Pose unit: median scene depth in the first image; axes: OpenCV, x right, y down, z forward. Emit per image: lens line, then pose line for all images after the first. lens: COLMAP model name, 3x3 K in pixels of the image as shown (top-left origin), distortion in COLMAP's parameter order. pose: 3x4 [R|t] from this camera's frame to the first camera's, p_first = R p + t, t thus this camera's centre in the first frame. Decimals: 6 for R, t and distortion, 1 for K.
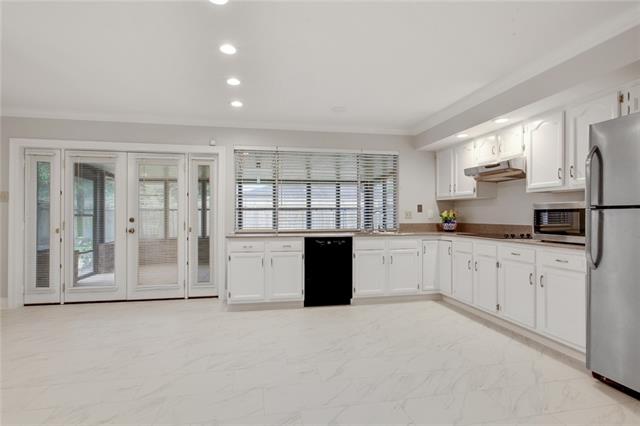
lens RADIAL K [[330.4, 0, 320.0], [0, 330.4, 213.0], [0, 0, 1]] dist [-0.000041, 0.000118]
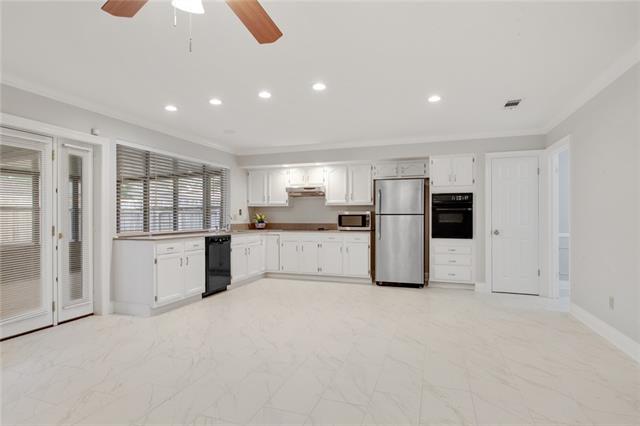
lens RADIAL K [[346.2, 0, 319.6], [0, 346.2, 222.6], [0, 0, 1]] dist [0.001244, 0.000116]
pose [[0.492928, -0.012933, 0.869974, -0.856733], [-0.004911, 0.999832, 0.017646, 0.001361], [-0.870056, -0.012971, 0.492781, 0.068092]]
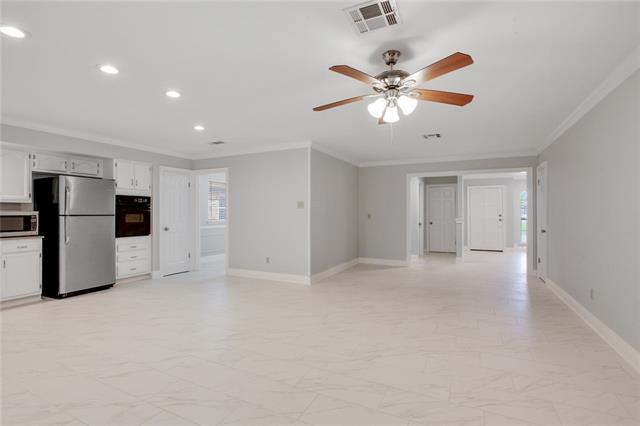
lens RADIAL K [[306.6, 0, 318.7], [0, 306.6, 223.9], [0, 0, 1]] dist [-0.002423, -0.000270]
pose [[-0.805287, -0.022035, 0.592475, -0.859887], [-0.004710, 0.999515, 0.030771, -0.014759], [-0.592866, 0.021990, -0.805001, 0.847852]]
